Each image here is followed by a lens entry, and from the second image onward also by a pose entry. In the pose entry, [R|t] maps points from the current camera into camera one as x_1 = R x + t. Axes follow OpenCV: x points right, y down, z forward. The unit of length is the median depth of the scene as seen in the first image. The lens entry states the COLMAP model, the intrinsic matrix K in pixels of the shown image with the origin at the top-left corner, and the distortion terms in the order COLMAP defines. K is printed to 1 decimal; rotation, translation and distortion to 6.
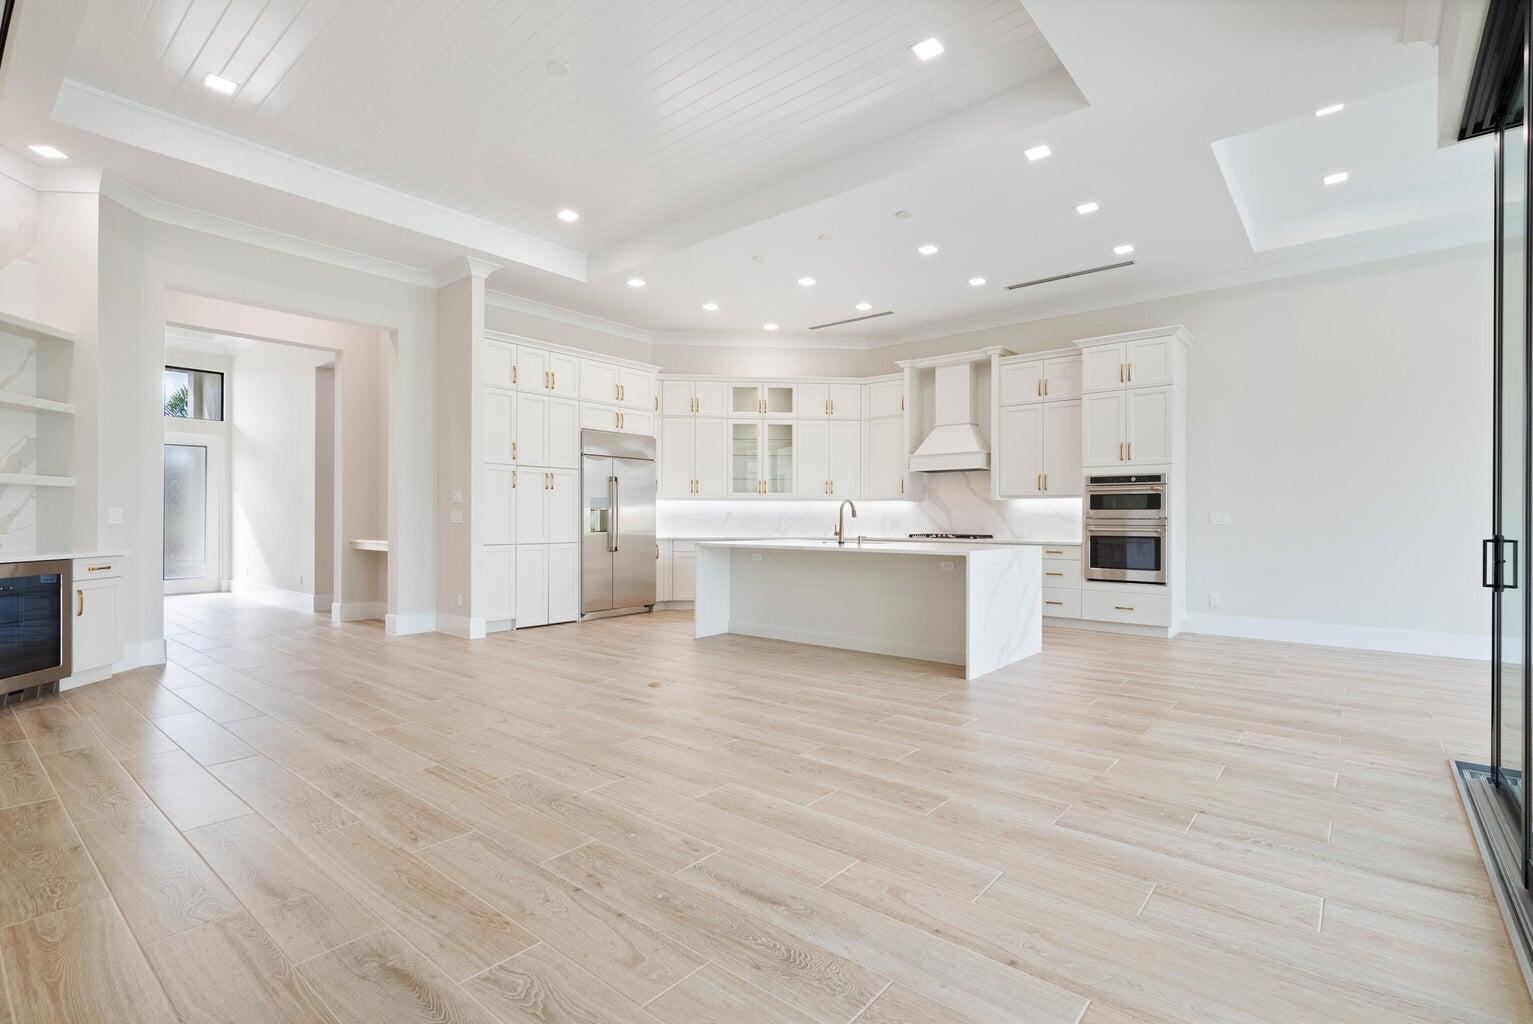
lens RADIAL K [[712.9, 0, 779.0], [0, 712.9, 512.7], [0, 0, 1]] dist [-0.001206, 0.000144]
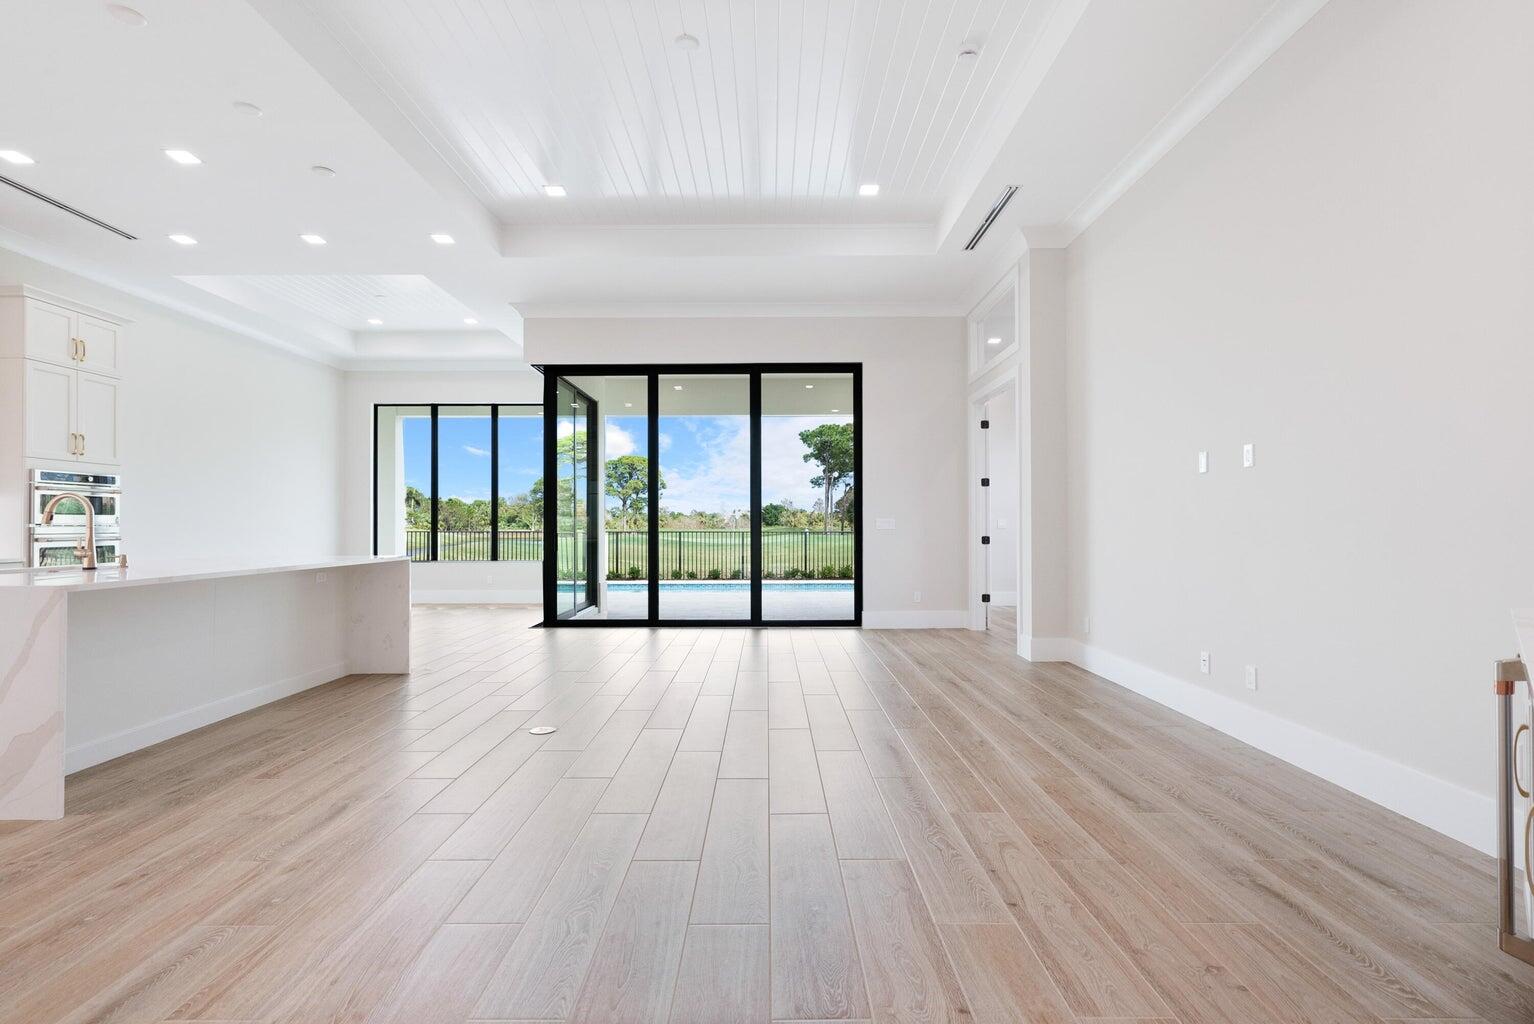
lens RADIAL K [[720.6, 0, 756.8], [0, 720.6, 523.4], [0, 0, 1]] dist [-0.020013, 0.000482]
pose [[-0.625831, 0.000861, 0.779958, -0.587142], [-0.004781, 0.999976, -0.004940, 0.005305], [-0.779944, -0.006821, -0.625813, 0.813209]]
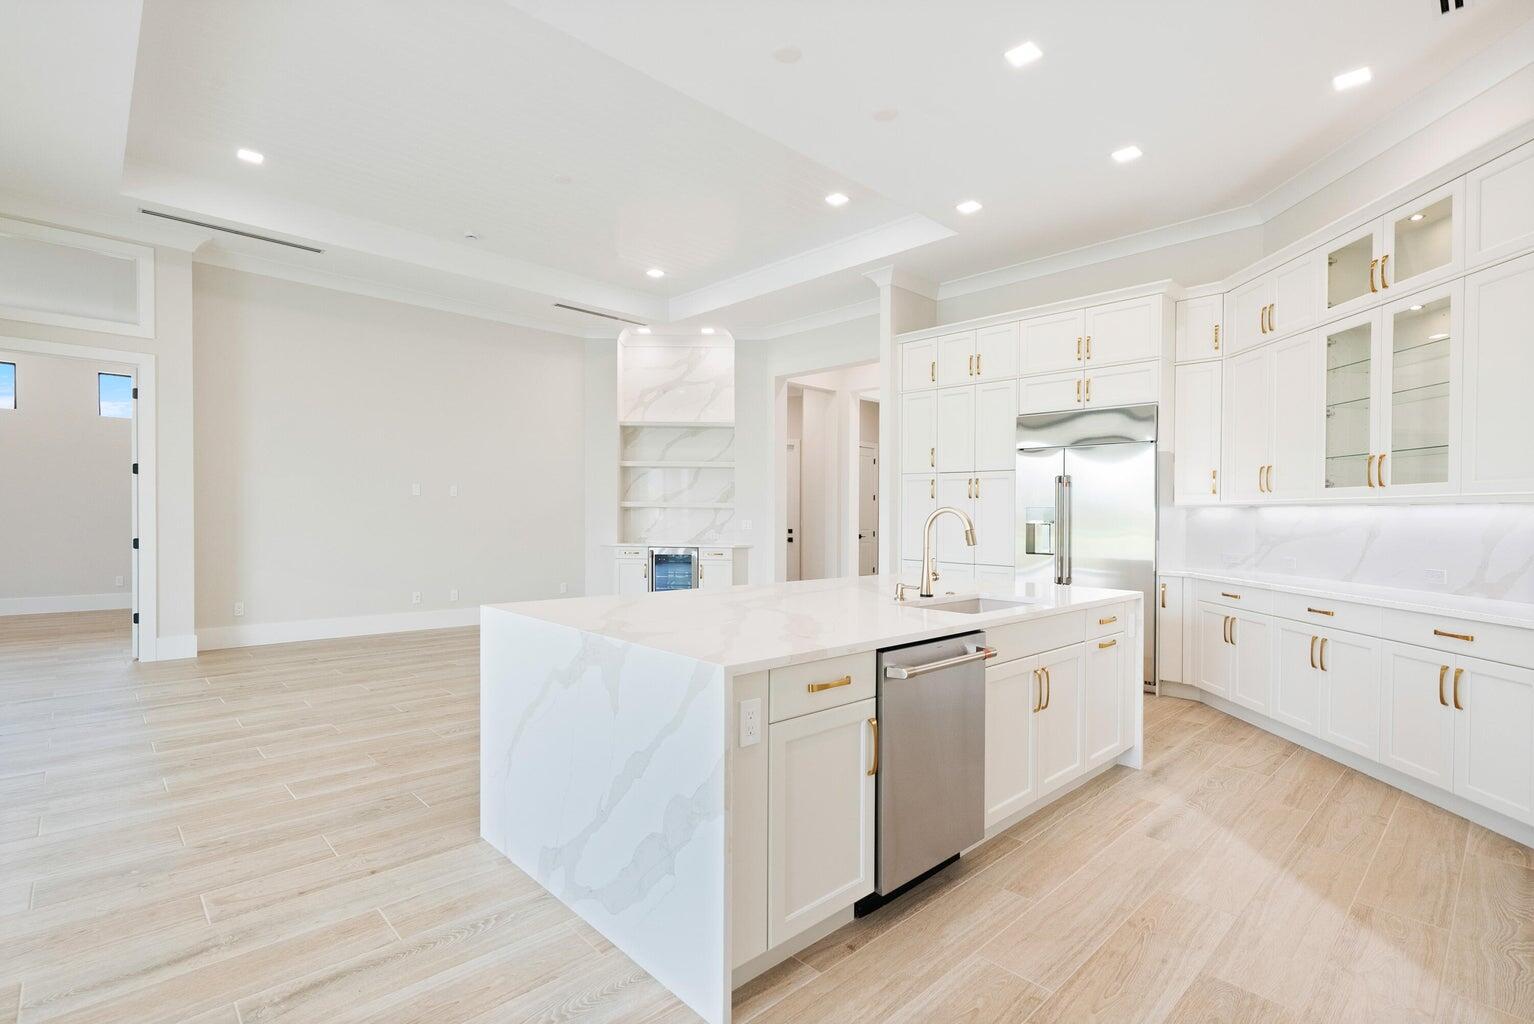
lens RADIAL K [[725.4, 0, 763.3], [0, 725.4, 517.0], [0, 0, 1]] dist [-0.000815, 0.000164]
pose [[-0.124272, -0.000571, -0.992248, 0.509973], [-0.005463, 0.999985, 0.000109, -0.009384], [0.992233, 0.005434, -0.124273, 0.819635]]
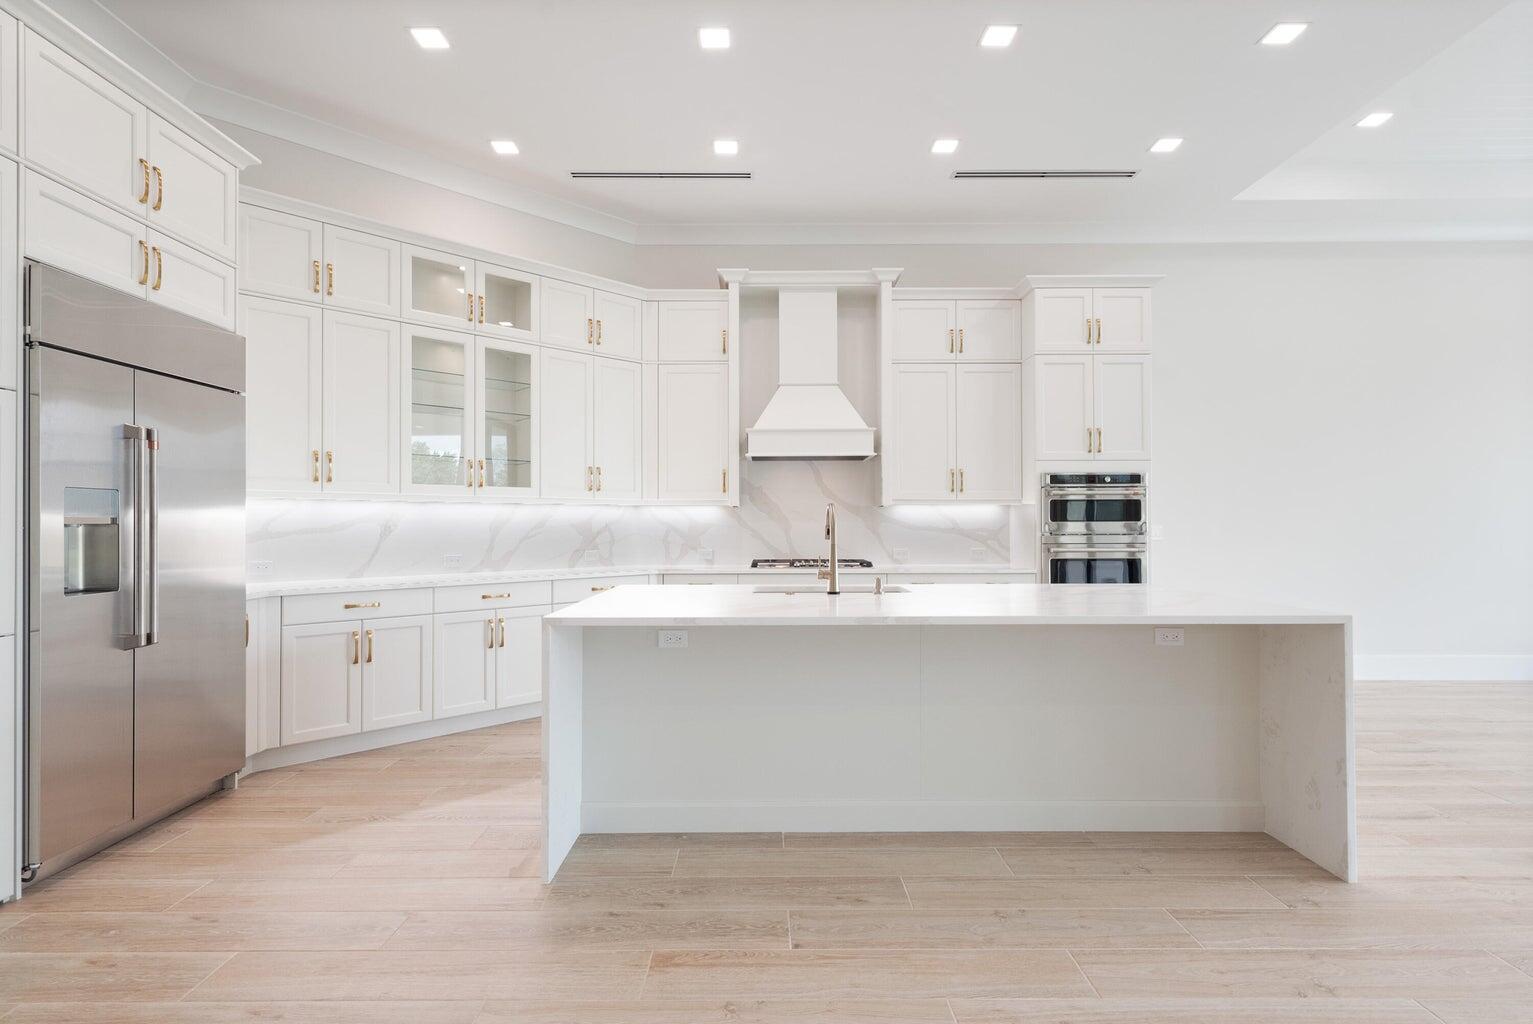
lens RADIAL K [[788.7, 0, 768.1], [0, 788.7, 509.2], [0, 0, 1]] dist [0.002684, 0.001372]
pose [[0.774900, 0.007370, 0.632040, -0.242236], [0.000056, 0.999931, -0.011729, -0.006840], [-0.632083, 0.009124, 0.774847, 0.535068]]
